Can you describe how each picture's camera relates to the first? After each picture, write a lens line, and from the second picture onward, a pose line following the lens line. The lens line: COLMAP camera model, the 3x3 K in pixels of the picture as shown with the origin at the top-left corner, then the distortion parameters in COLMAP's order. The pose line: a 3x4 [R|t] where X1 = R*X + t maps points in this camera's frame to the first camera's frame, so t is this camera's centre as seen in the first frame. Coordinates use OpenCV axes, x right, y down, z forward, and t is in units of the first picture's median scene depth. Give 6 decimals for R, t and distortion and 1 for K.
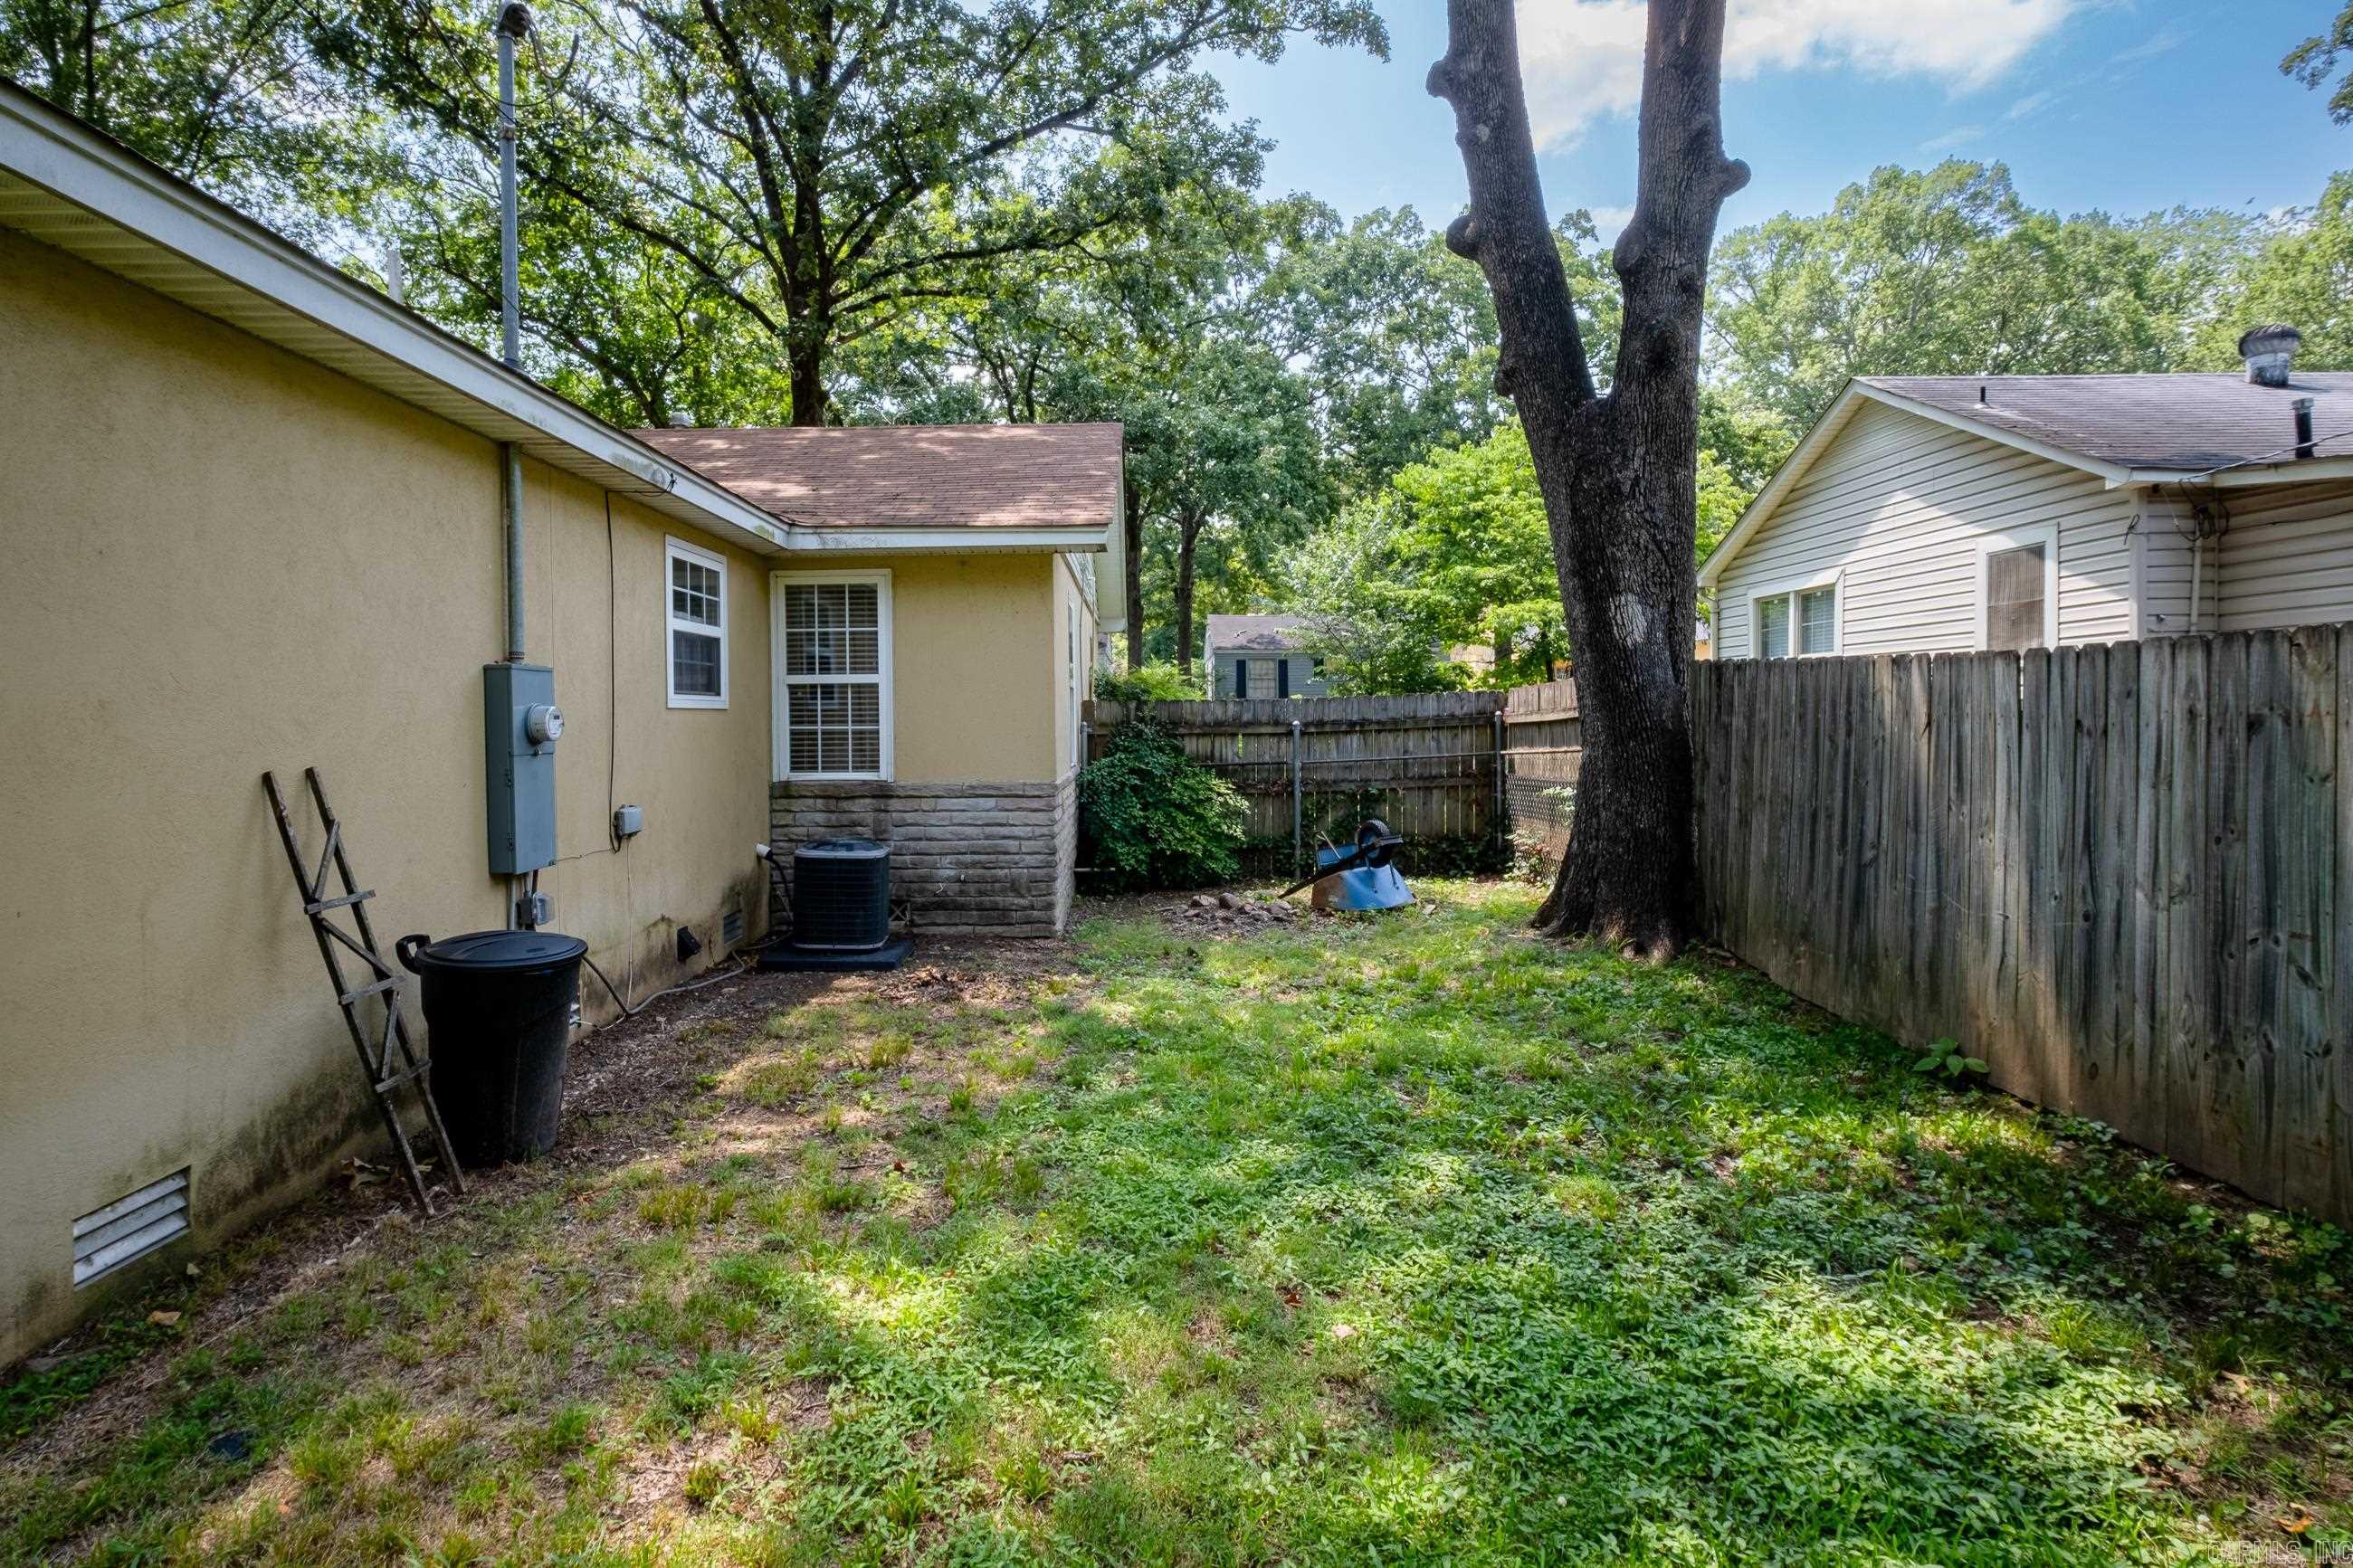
lens RADIAL K [[1179.1, 0, 1111.1], [0, 1179.1, 755.6], [0, 0, 1]] dist [-0.009352, -0.002091]
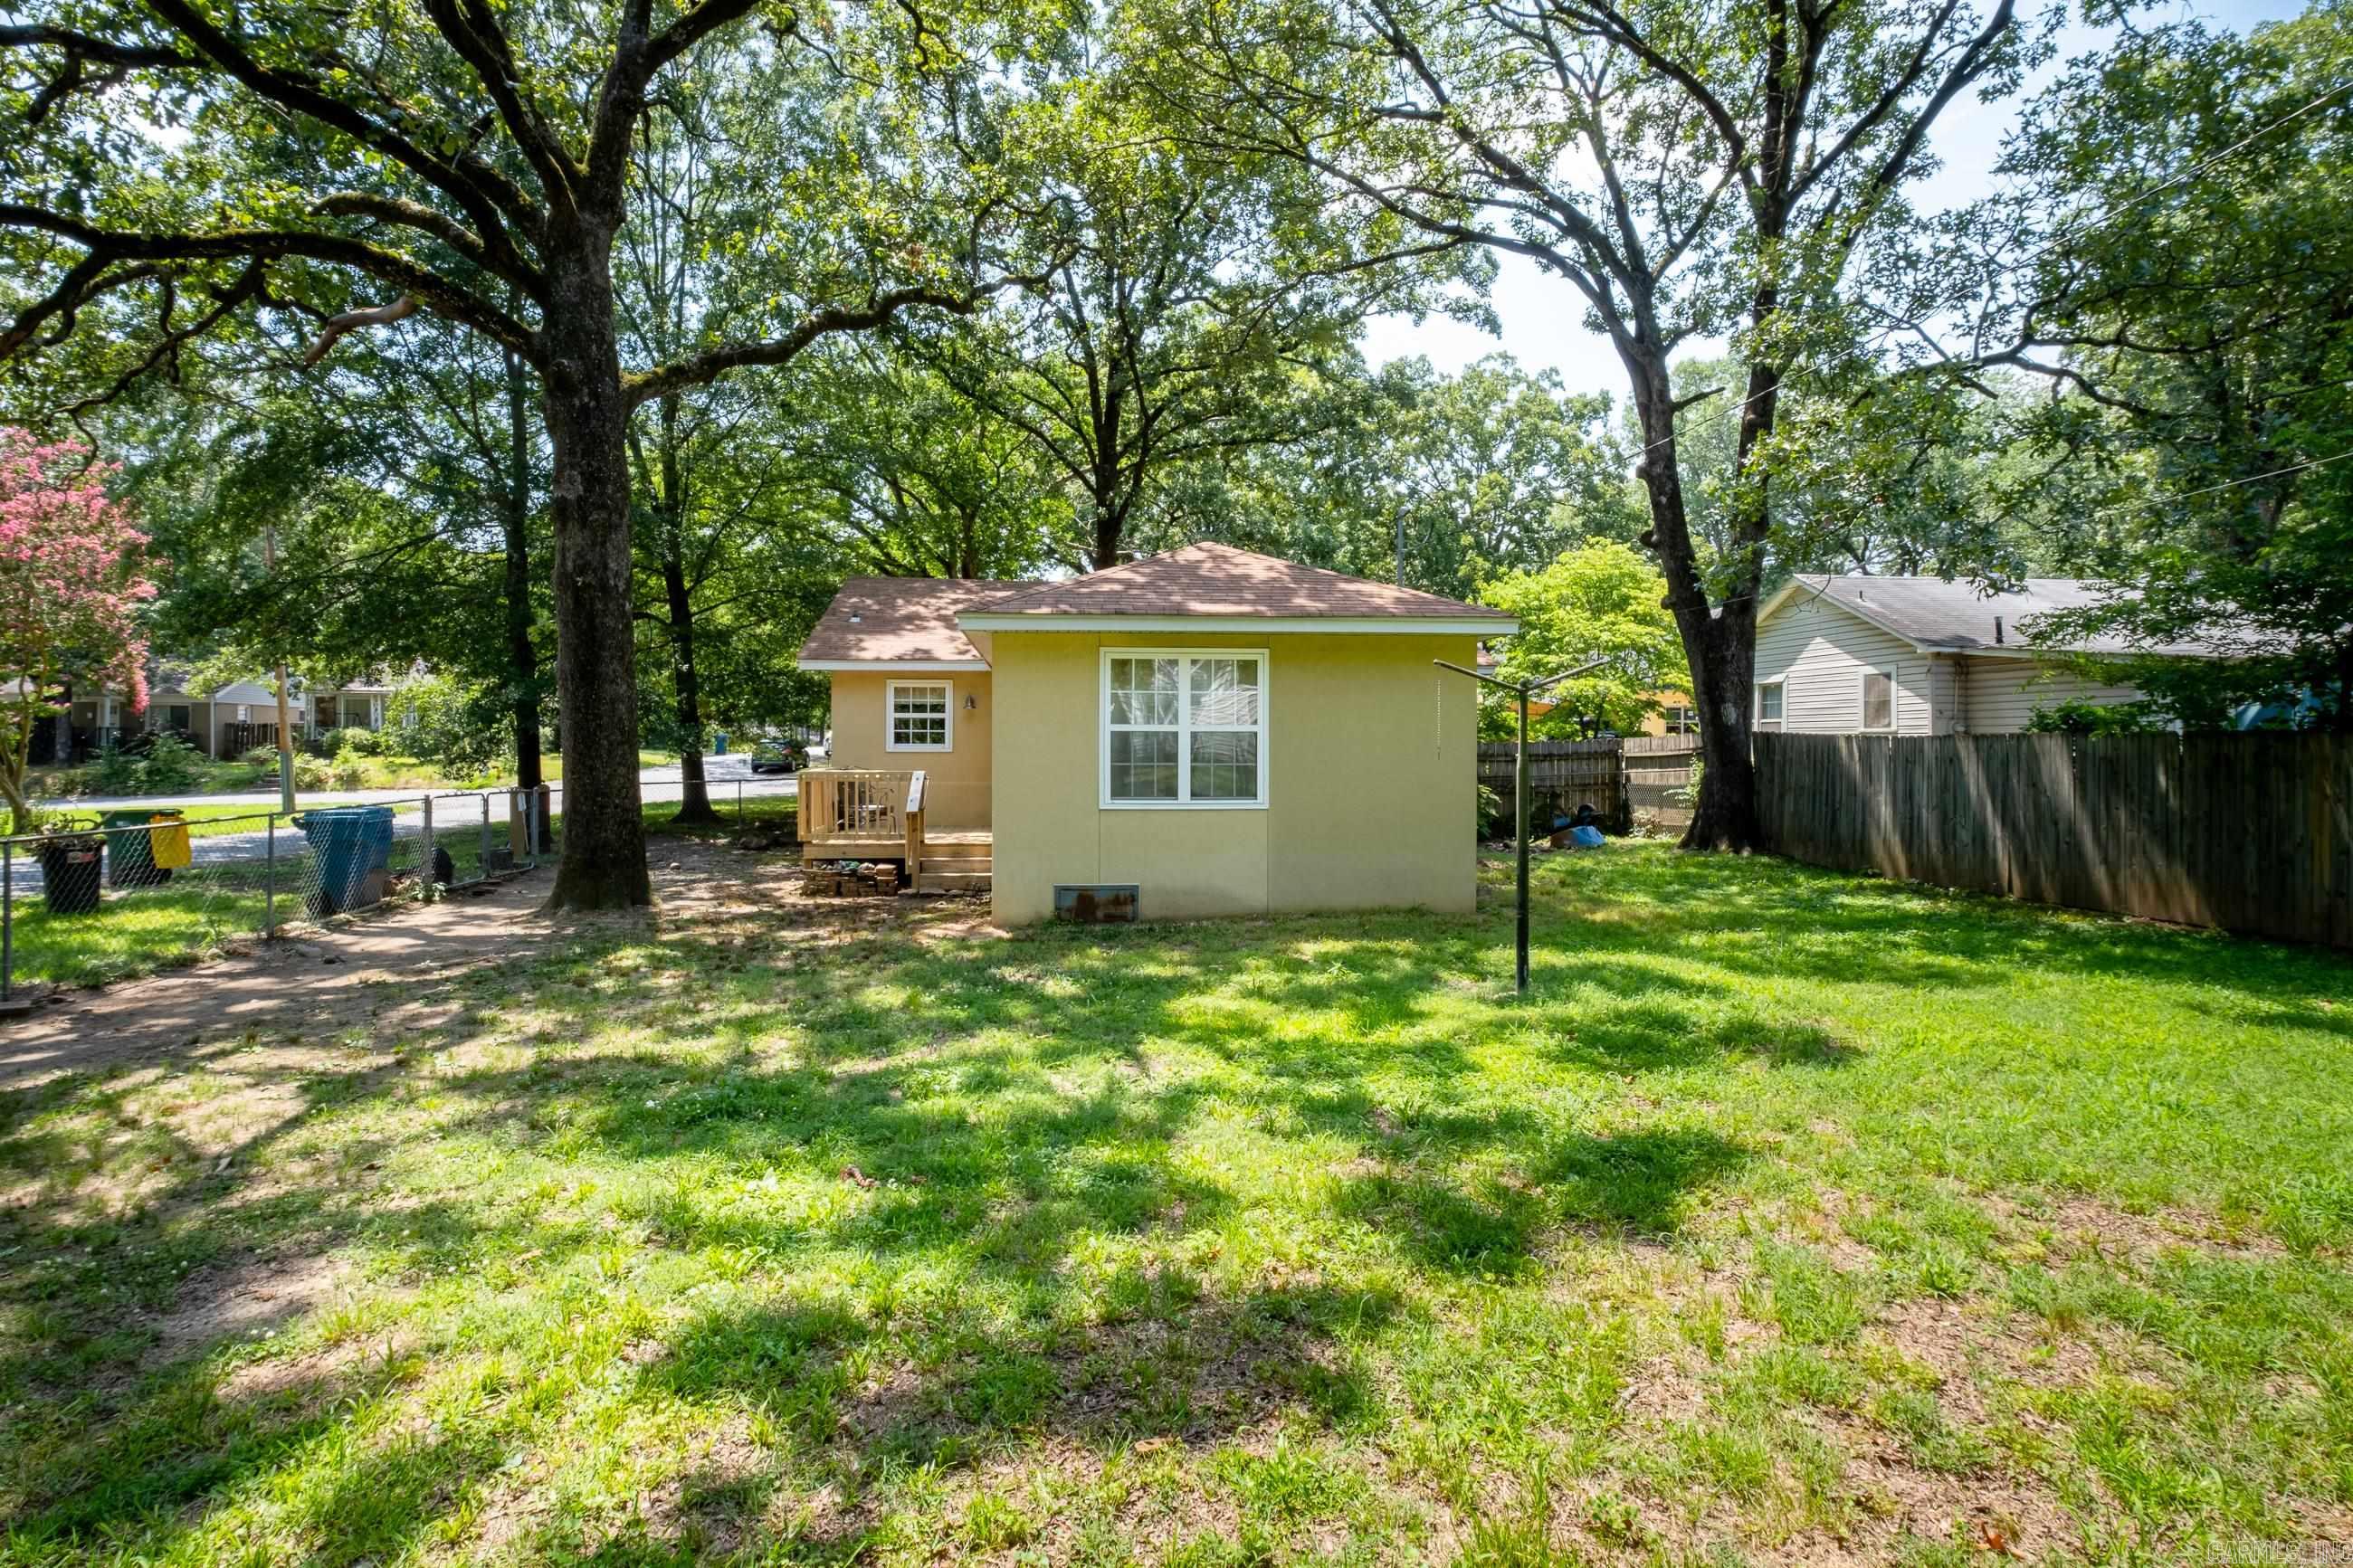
lens RADIAL K [[1179.1, 0, 1118.4], [0, 1179.1, 758.1], [0, 0, 1]] dist [-0.009352, -0.002091]
pose [[0.994870, 0.010387, 0.100625, -0.904488], [-0.008453, 0.999772, -0.019630, 0.026017], [-0.100806, 0.018678, 0.994731, -1.088547]]
